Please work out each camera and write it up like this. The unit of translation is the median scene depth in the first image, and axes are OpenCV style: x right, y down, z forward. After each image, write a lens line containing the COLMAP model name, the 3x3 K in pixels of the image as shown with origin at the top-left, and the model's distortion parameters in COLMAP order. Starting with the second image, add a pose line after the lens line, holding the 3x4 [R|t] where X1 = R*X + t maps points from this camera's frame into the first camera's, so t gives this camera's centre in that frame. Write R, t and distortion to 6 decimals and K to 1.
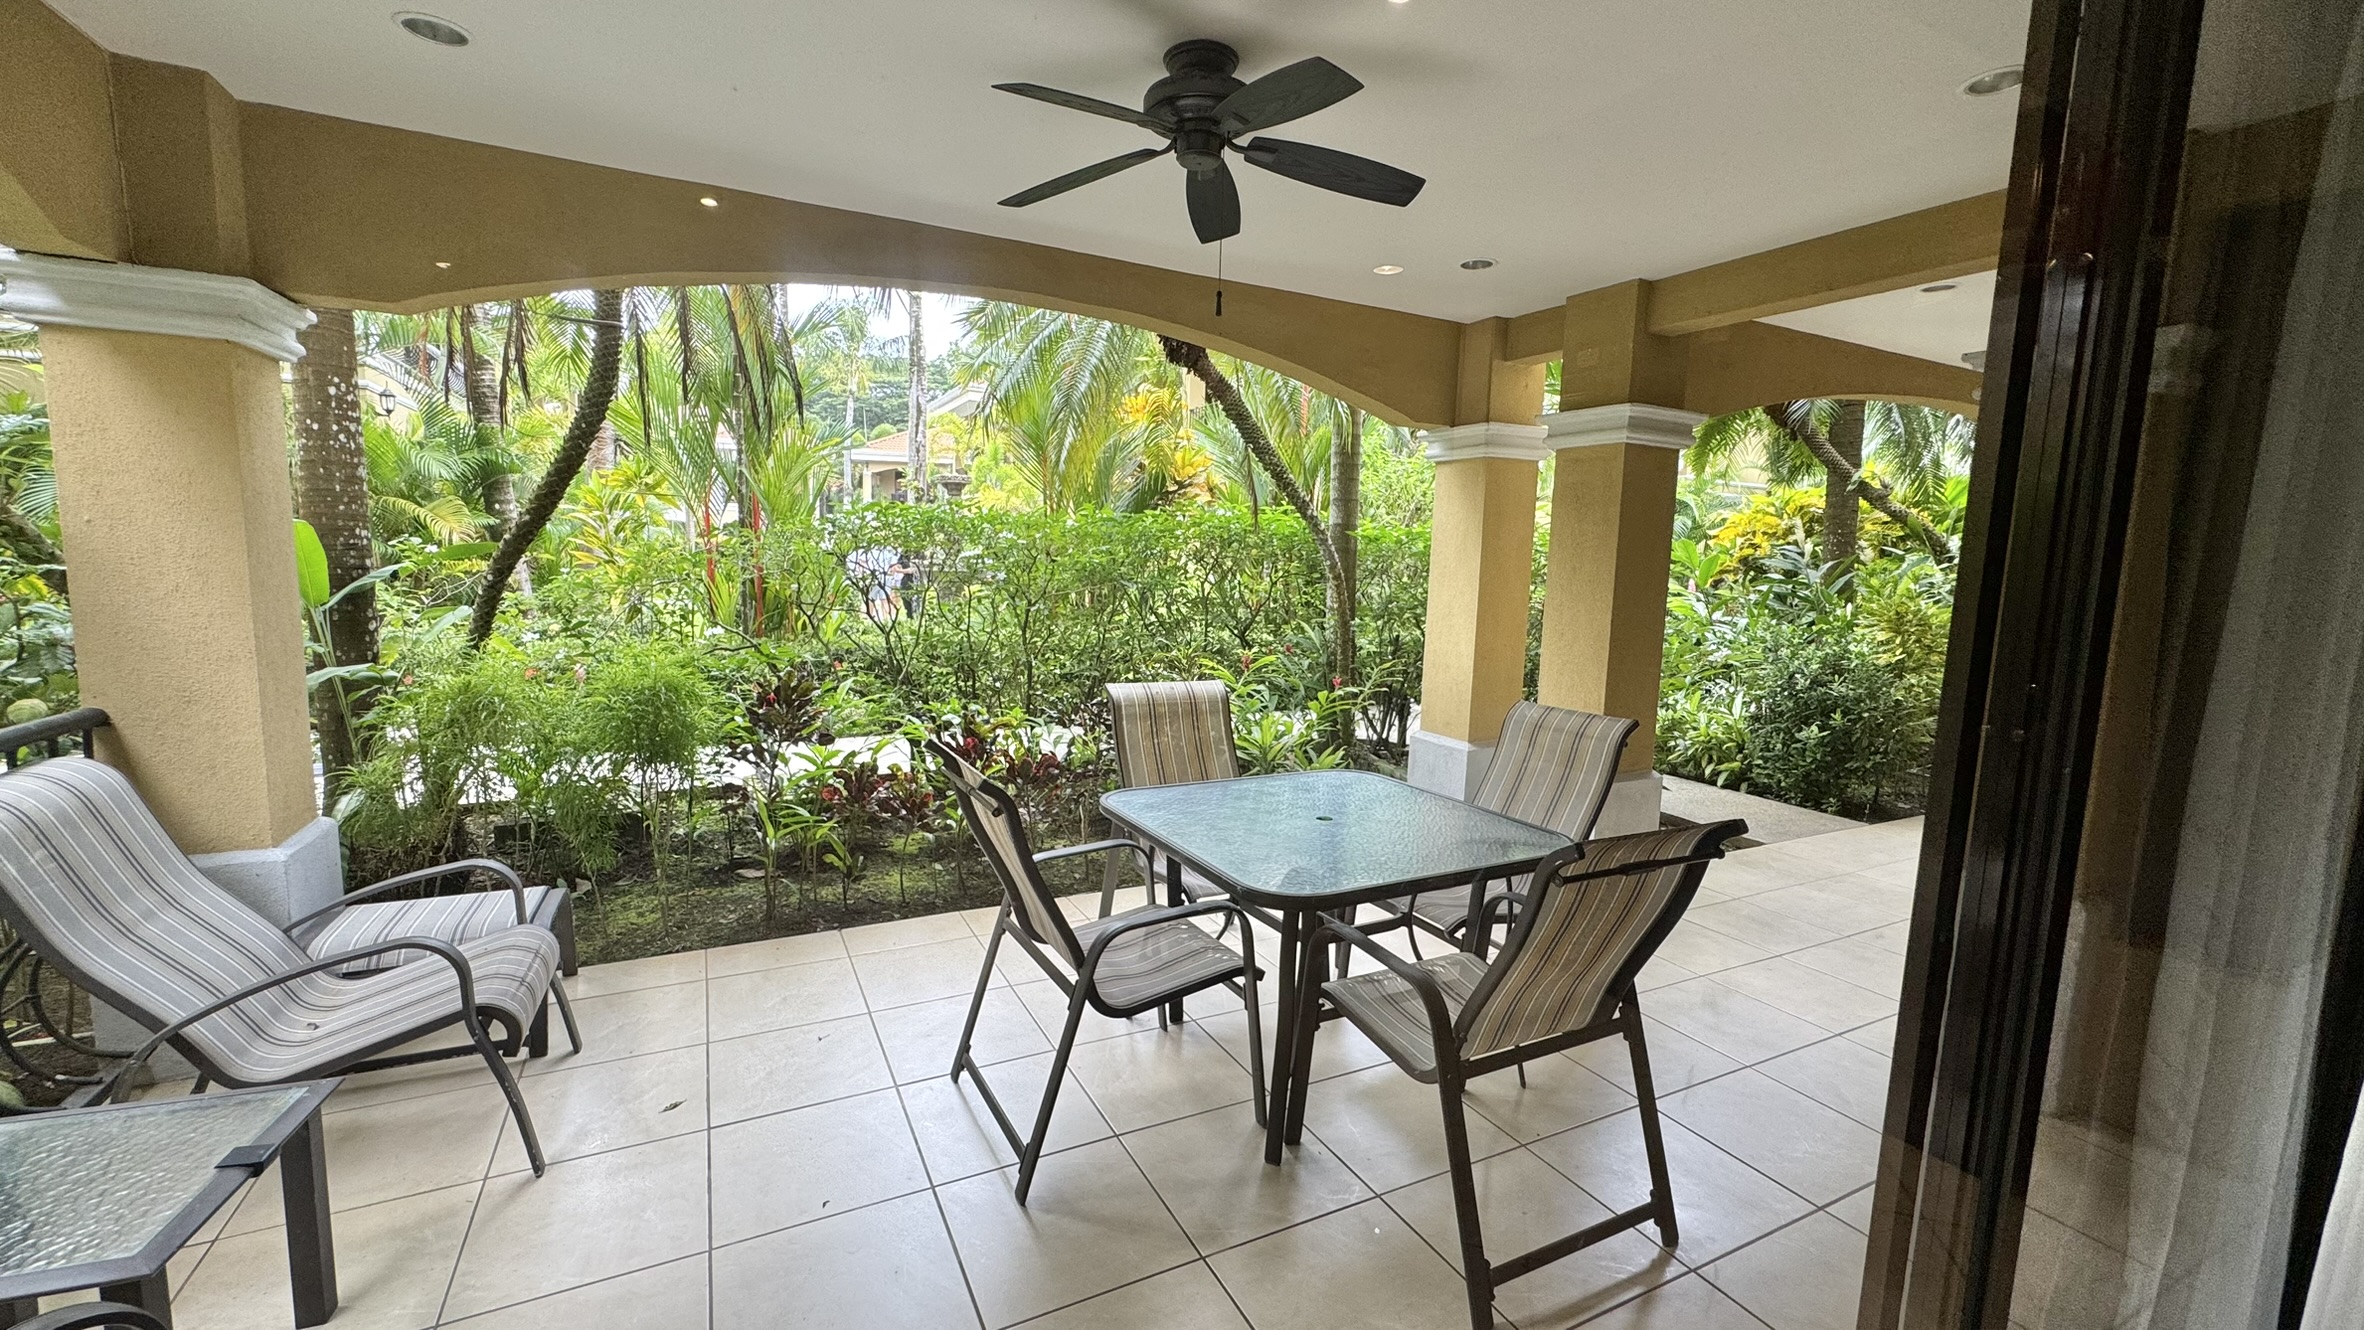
lens RADIAL K [[951.1, 0, 1182.2], [0, 951.1, 658.3], [0, 0, 1]] dist [-0.001813, -0.000015]
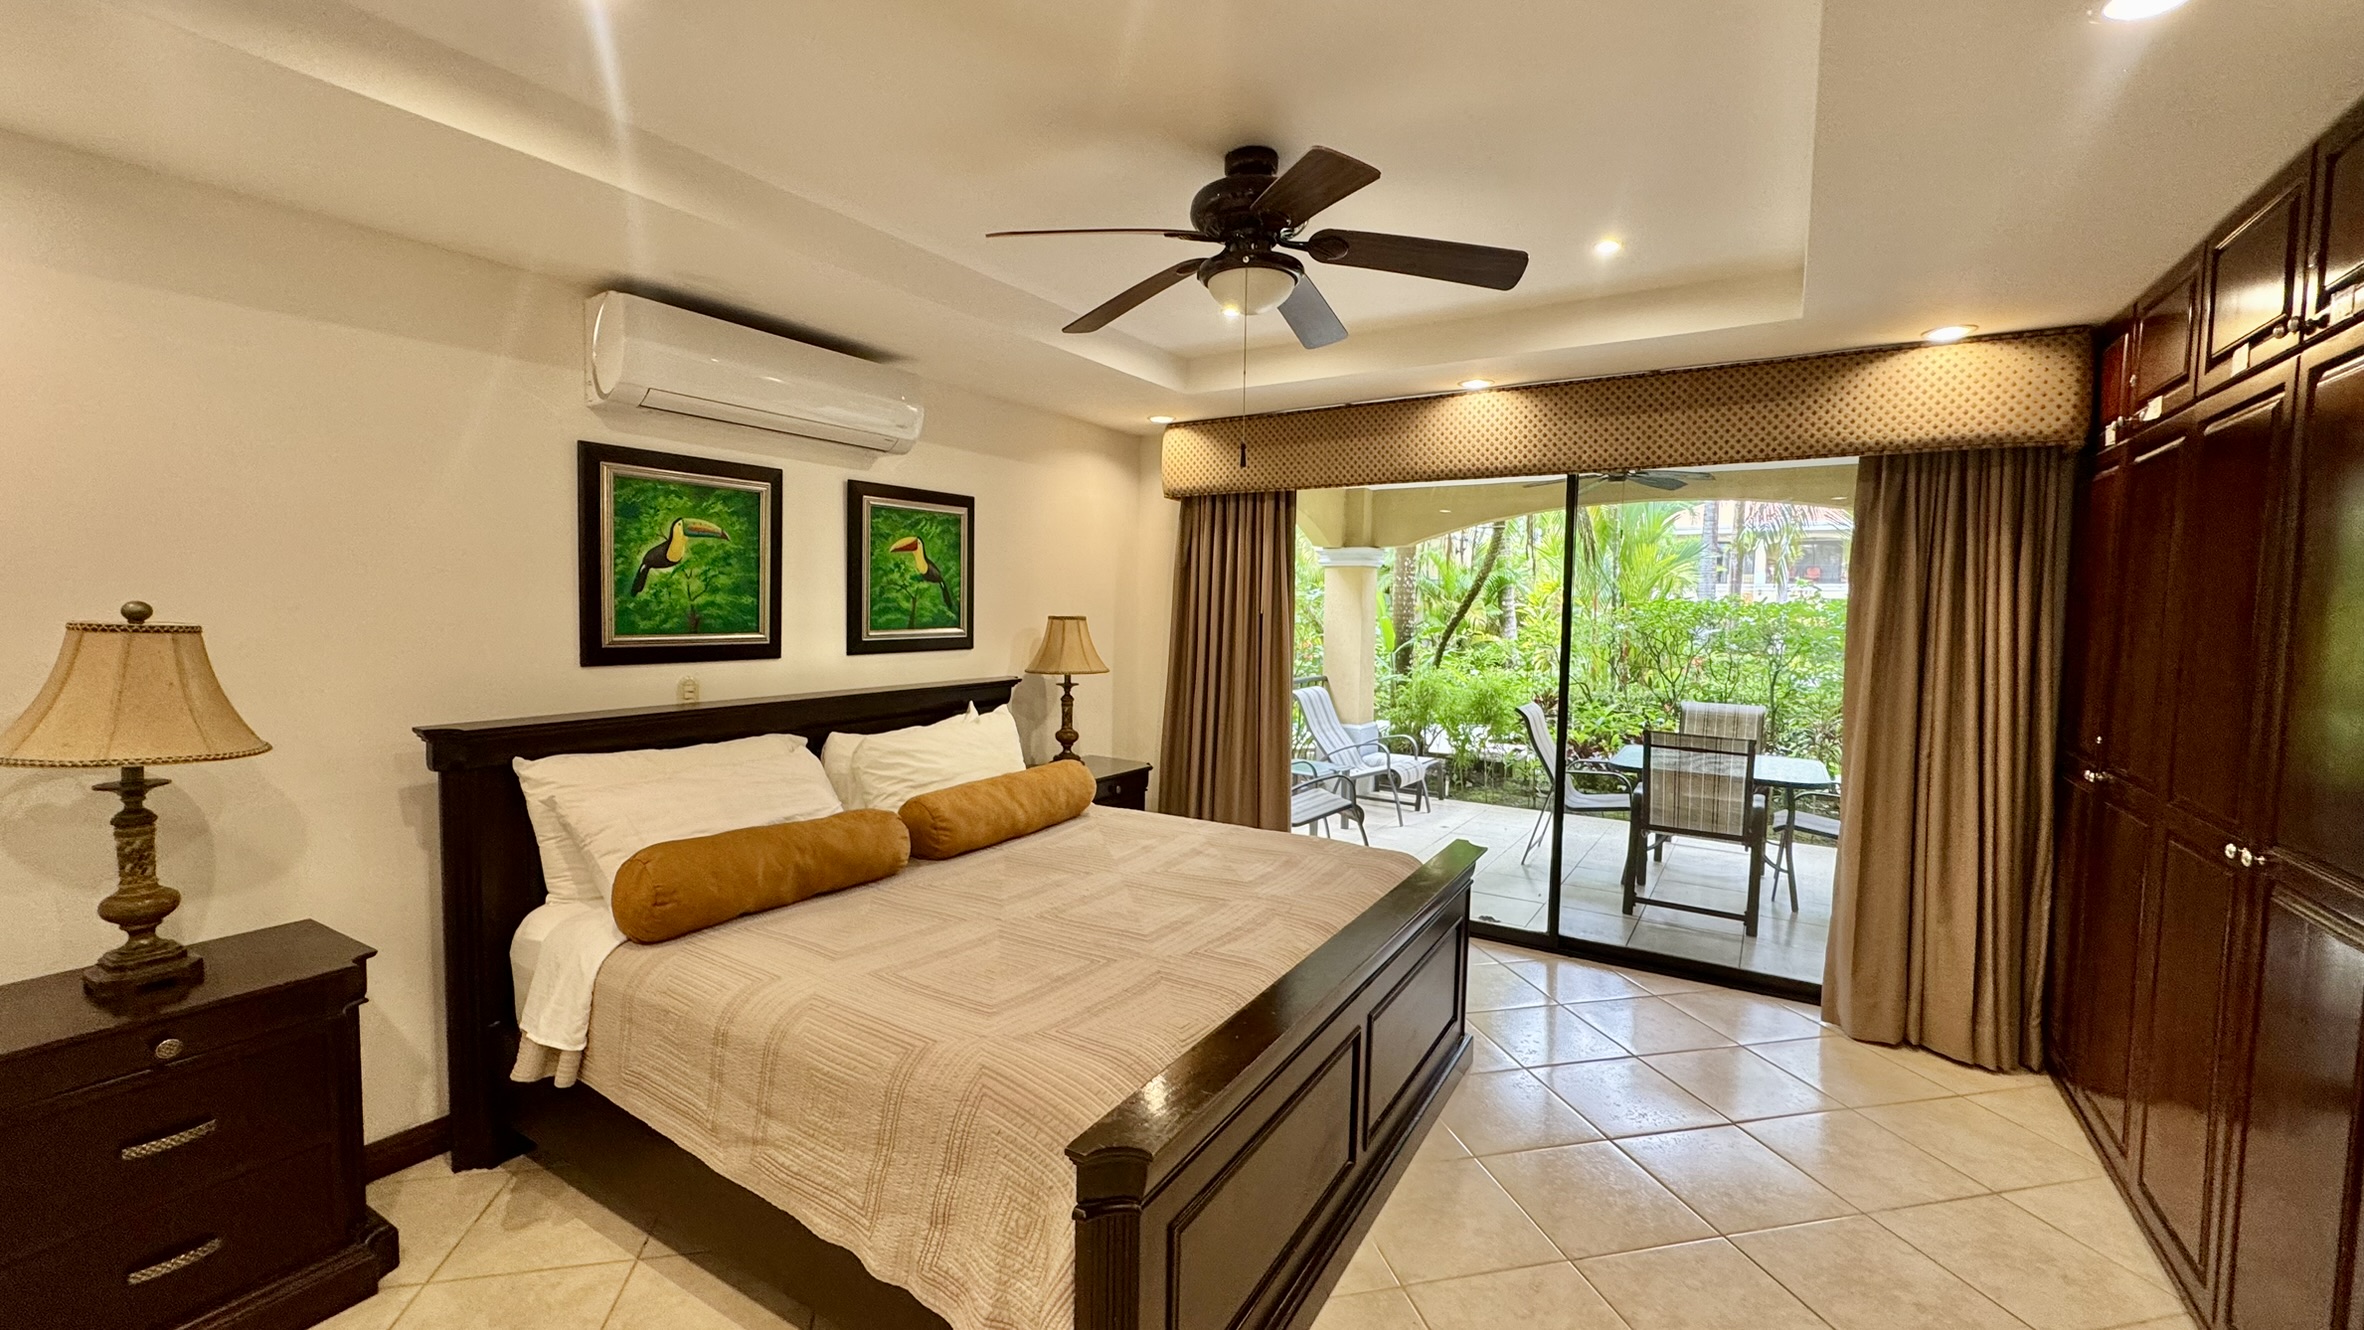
lens RADIAL K [[951.1, 0, 1188.1], [0, 951.1, 656.3], [0, 0, 1]] dist [-0.001813, -0.000015]
pose [[0.523162, 0.026050, -0.851835, 1.396363], [-0.098448, 0.994689, -0.030044, 0.127399], [0.846528, 0.099579, 0.522948, -1.123571]]
